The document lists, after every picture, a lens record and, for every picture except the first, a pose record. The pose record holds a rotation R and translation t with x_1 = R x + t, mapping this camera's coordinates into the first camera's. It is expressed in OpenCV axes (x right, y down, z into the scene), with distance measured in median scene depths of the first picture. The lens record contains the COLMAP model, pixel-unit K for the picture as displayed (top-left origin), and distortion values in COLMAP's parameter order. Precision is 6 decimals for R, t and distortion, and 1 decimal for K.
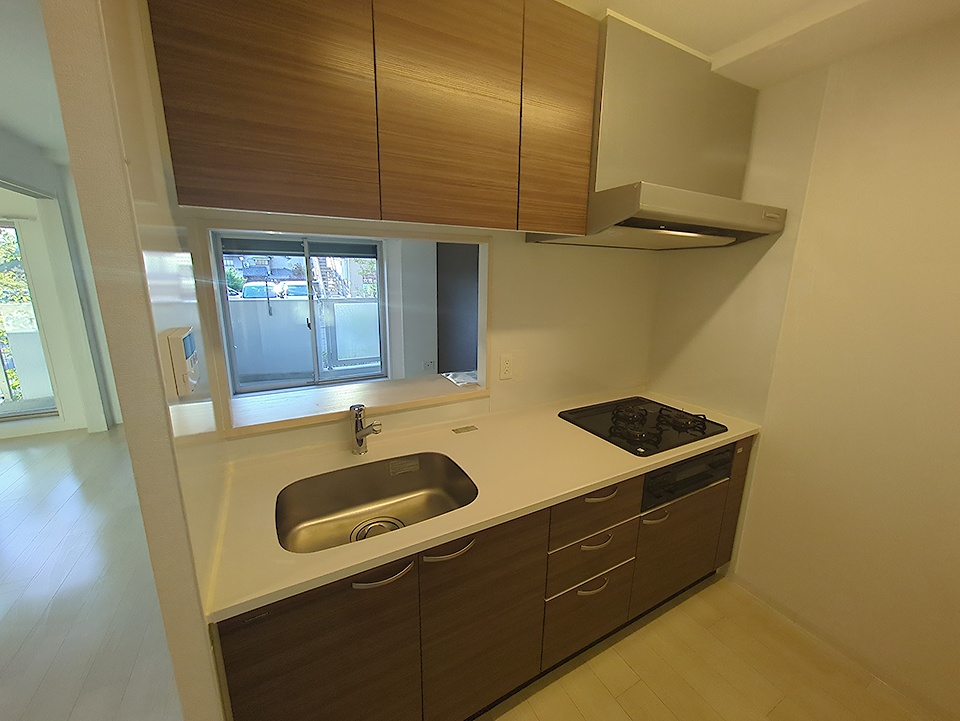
lens RADIAL K [[377.2, 0, 478.1], [0, 377.2, 362.4], [0, 0, 1]] dist [-0.004655, 0.000120]
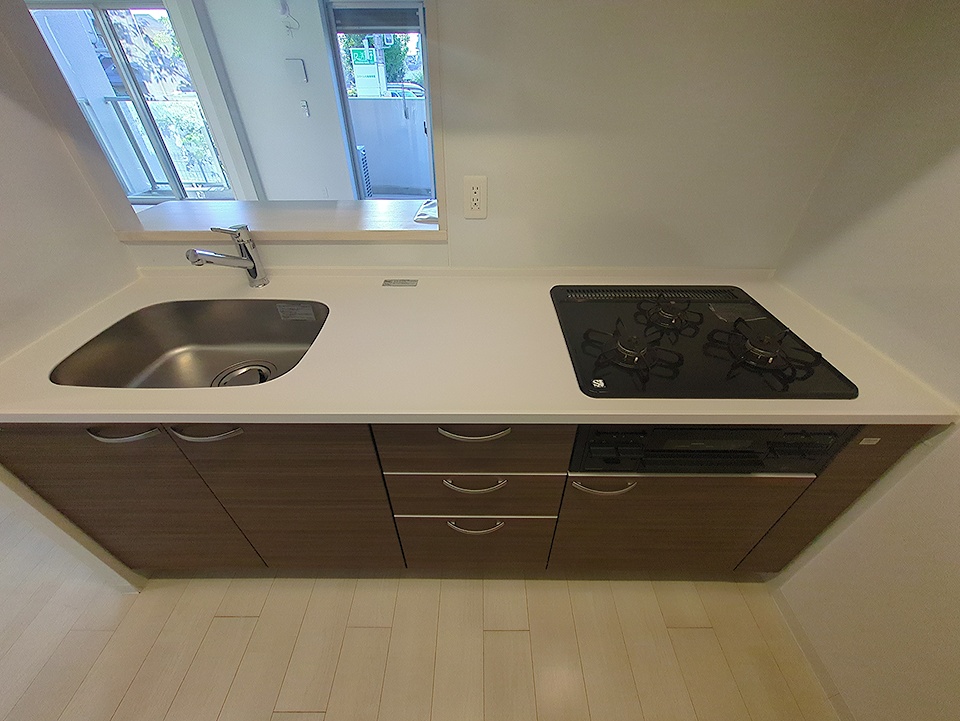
lens RADIAL K [[377.2, 0, 481.0], [0, 377.2, 357.8], [0, 0, 1]] dist [-0.004655, 0.000120]
pose [[0.878076, 0.280825, -0.387453, 0.383897], [-0.101316, 0.900436, 0.423024, -0.015817], [0.467673, -0.332193, 0.819103, 0.376750]]
